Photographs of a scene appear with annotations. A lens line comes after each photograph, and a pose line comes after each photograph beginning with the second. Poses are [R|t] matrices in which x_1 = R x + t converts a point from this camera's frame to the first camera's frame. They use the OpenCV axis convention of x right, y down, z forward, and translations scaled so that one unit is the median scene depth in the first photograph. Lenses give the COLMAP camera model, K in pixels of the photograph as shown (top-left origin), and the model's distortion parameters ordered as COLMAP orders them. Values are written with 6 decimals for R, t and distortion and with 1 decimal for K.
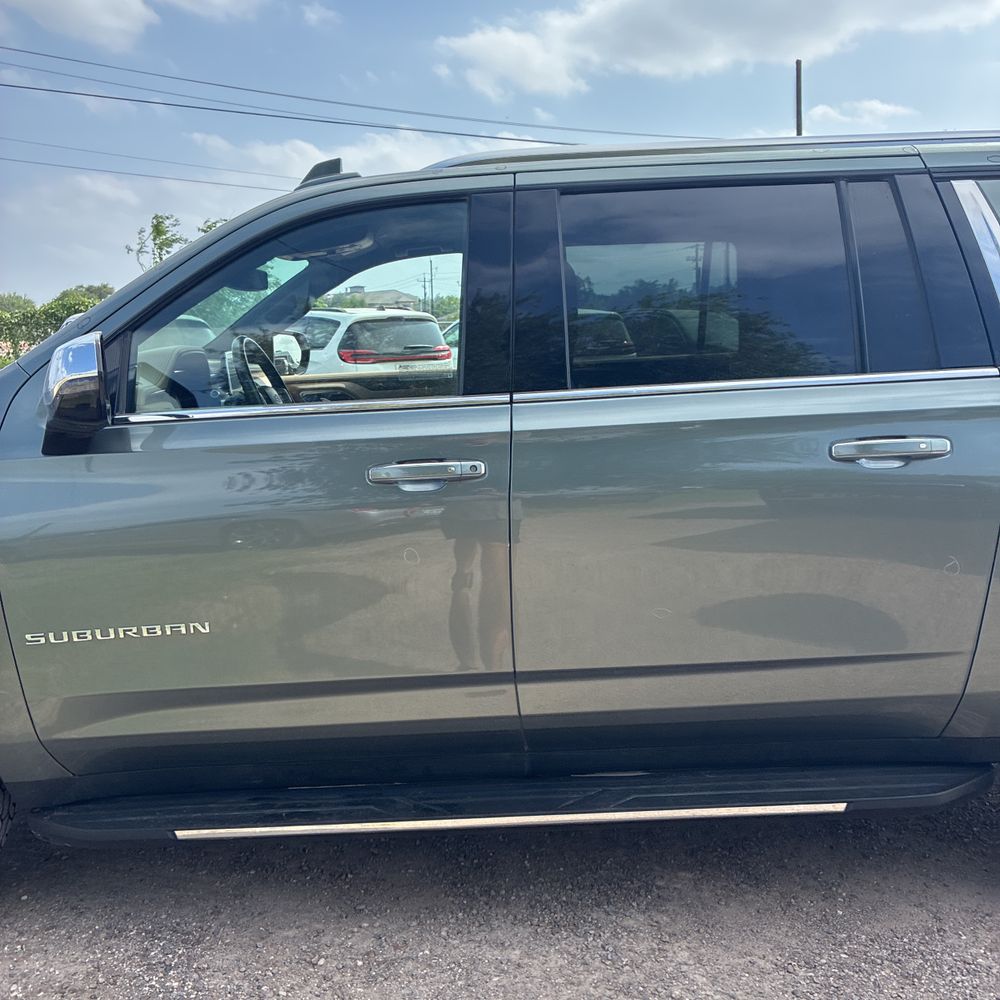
lens RADIAL K [[927.6, 0, 483.9], [0, 927.6, 520.8], [0, 0, 1]] dist [0.027260, 0.025956]
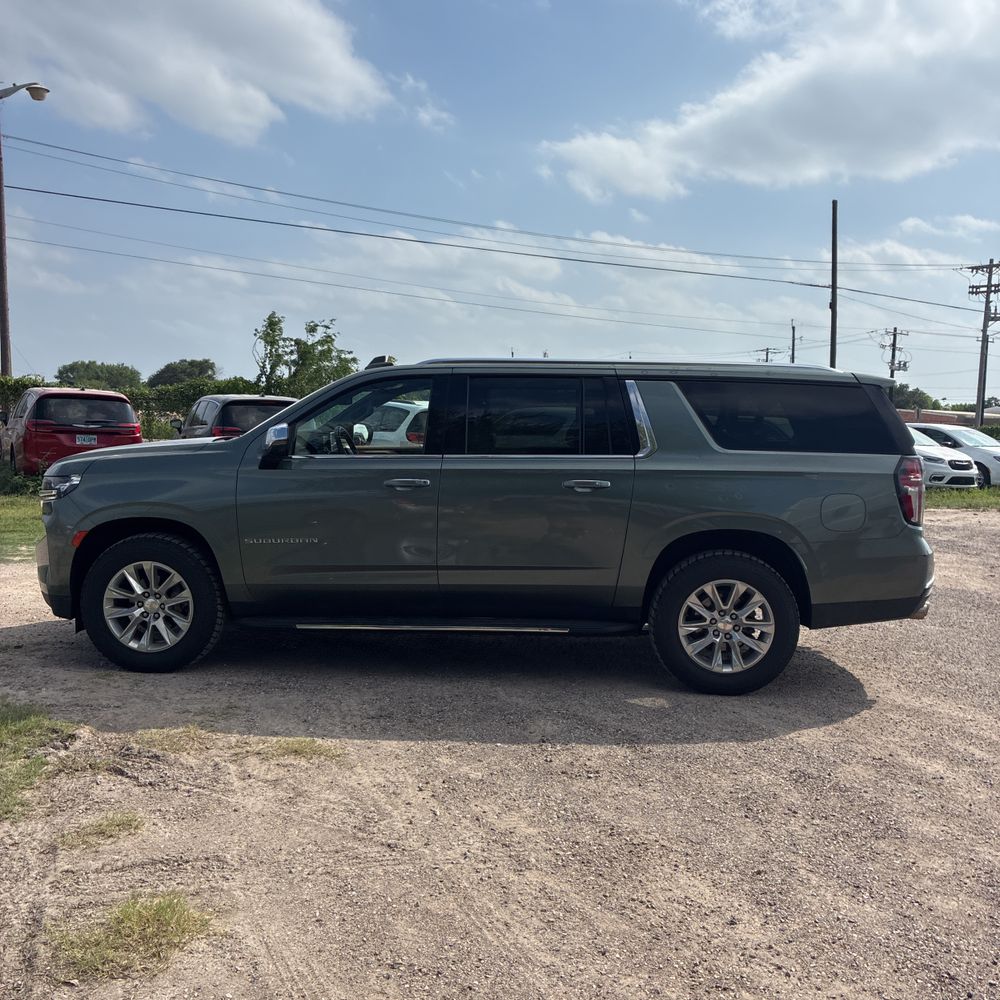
lens RADIAL K [[993.0, 0, 493.3], [0, 993.0, 504.9], [0, 0, 1]] dist [0.026086, -0.000347]
pose [[0.994904, 0.054474, -0.084841, 0.223919], [-0.063710, 0.991859, -0.110262, 0.159802], [0.078144, 0.115105, 0.990275, -0.913135]]
